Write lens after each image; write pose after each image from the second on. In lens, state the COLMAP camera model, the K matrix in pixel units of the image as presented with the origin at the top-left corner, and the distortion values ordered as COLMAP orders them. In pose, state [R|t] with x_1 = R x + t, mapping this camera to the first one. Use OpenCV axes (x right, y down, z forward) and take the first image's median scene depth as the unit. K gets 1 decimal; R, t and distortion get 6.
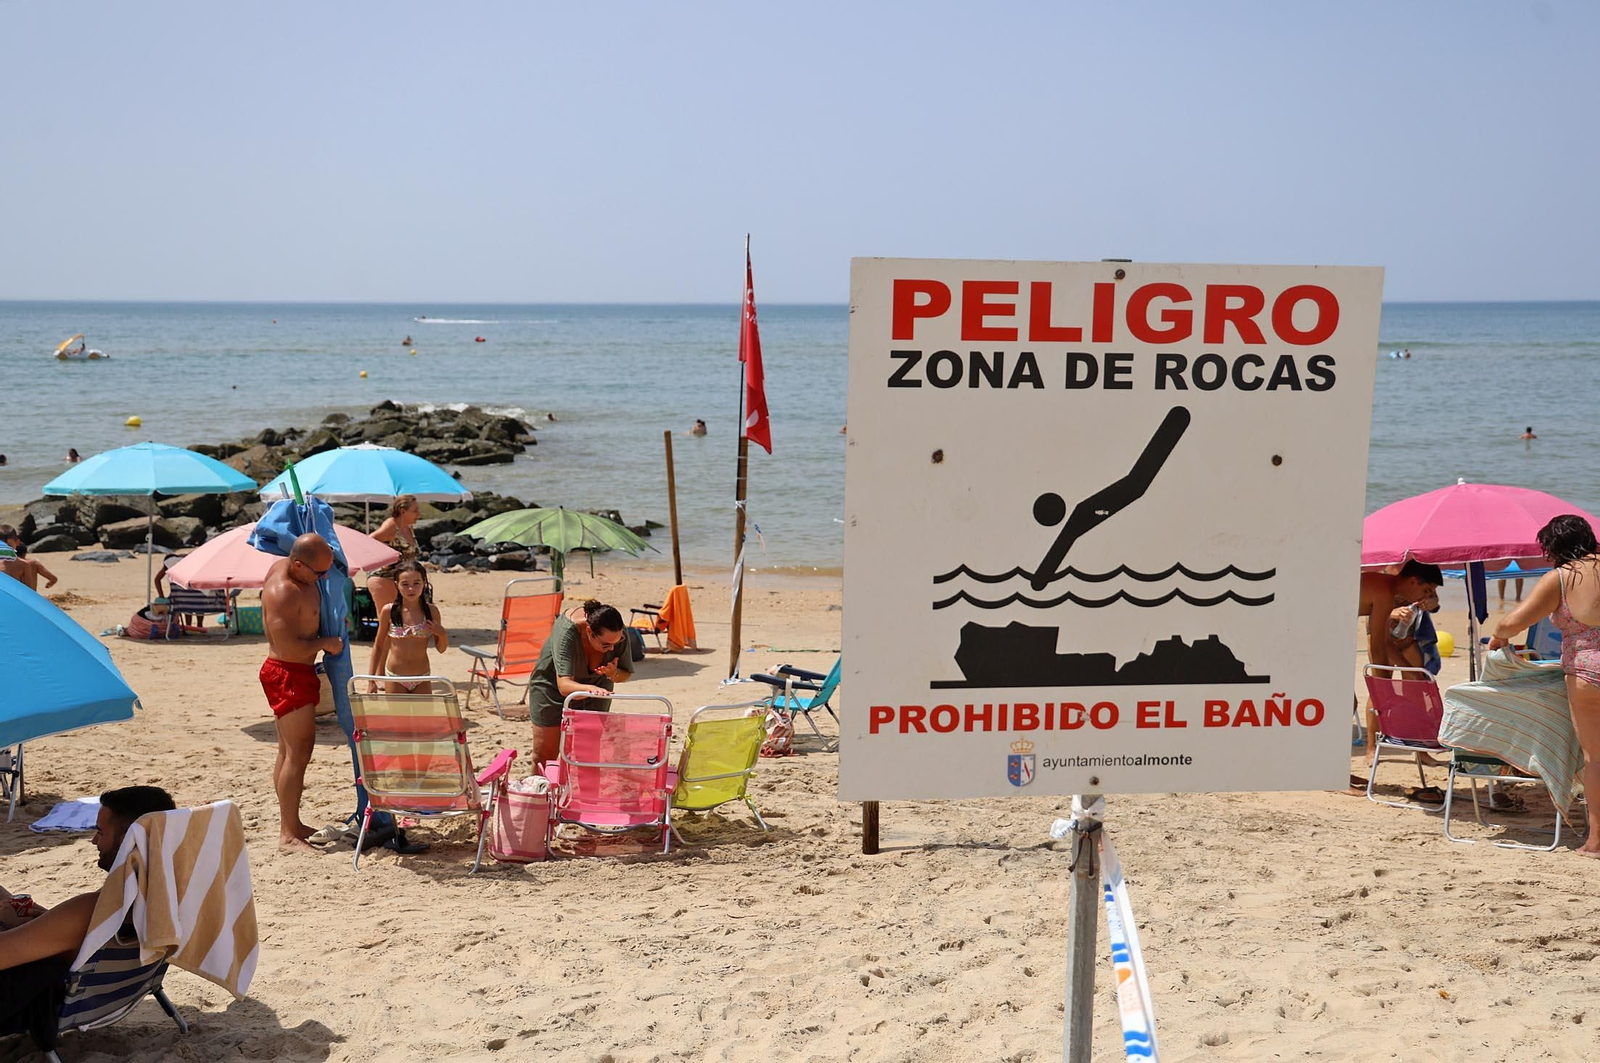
lens RADIAL K [[1608.9, 0, 800.0], [0, 1608.9, 531.5], [0, 0, 1]] dist [-0.002386, 0.128018]
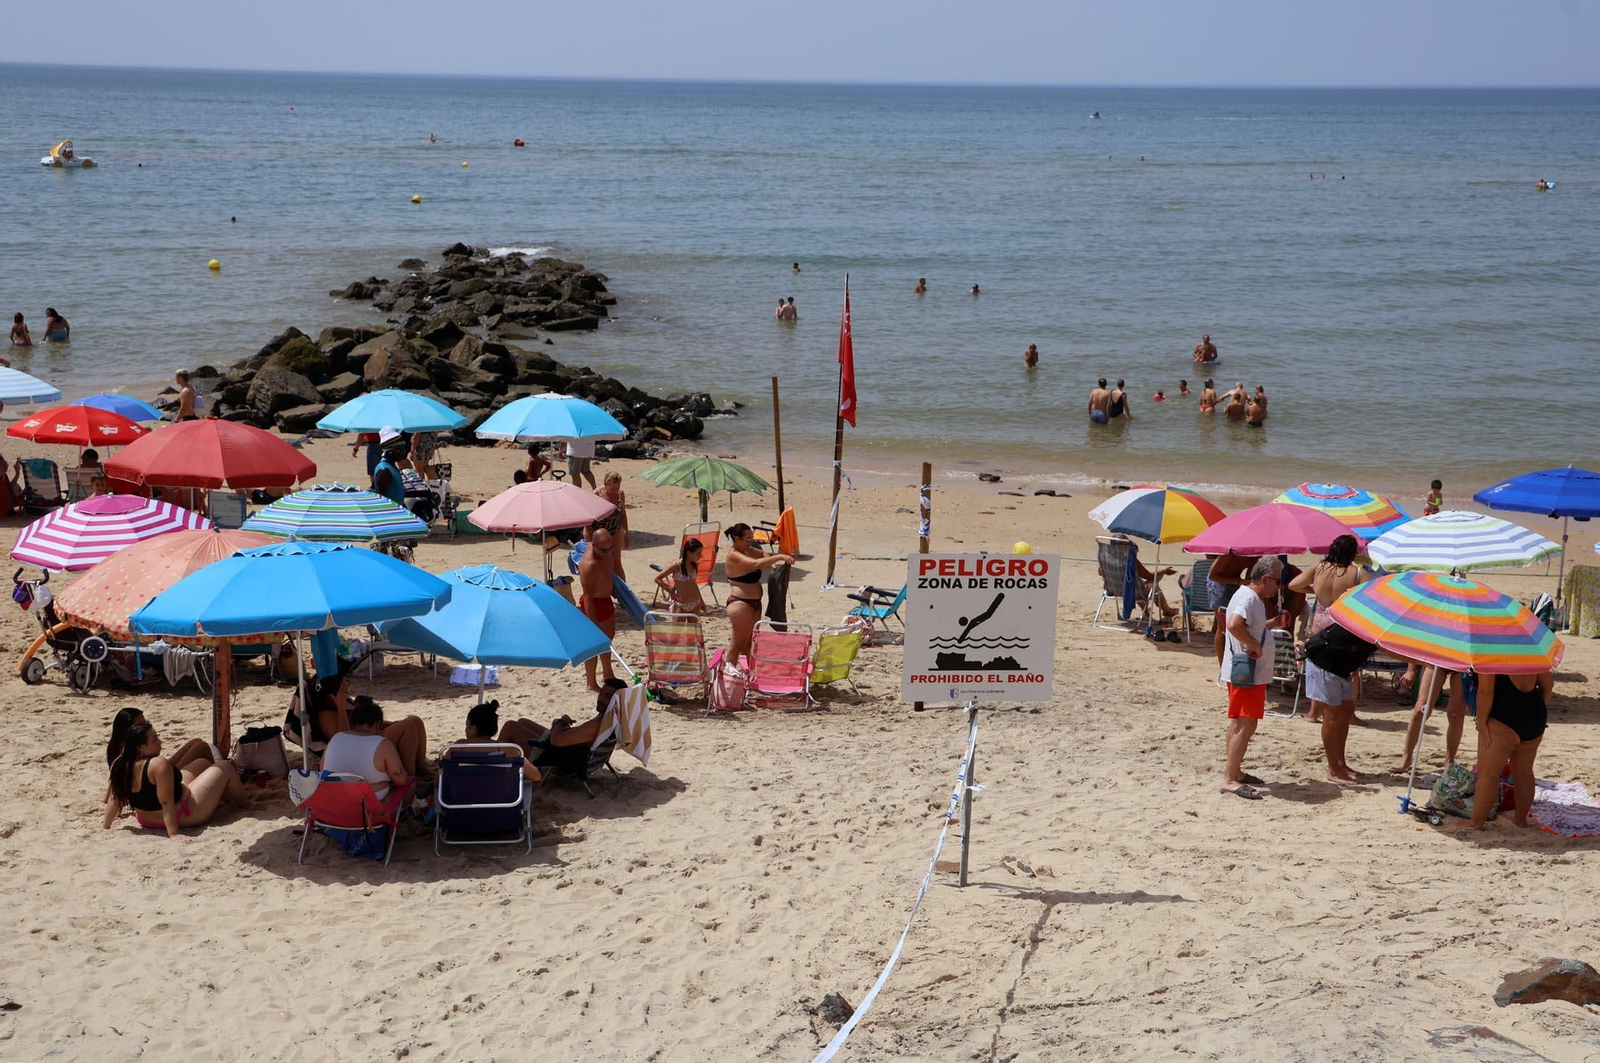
lens RADIAL K [[1608.9, 0, 800.0], [0, 1608.9, 531.5], [0, 0, 1]] dist [-0.002386, 0.128018]
pose [[0.998935, 0.021009, -0.041073, -0.022444], [-0.017095, 0.995478, 0.093440, -0.193410], [0.042851, -0.092638, 0.994777, -0.909303]]
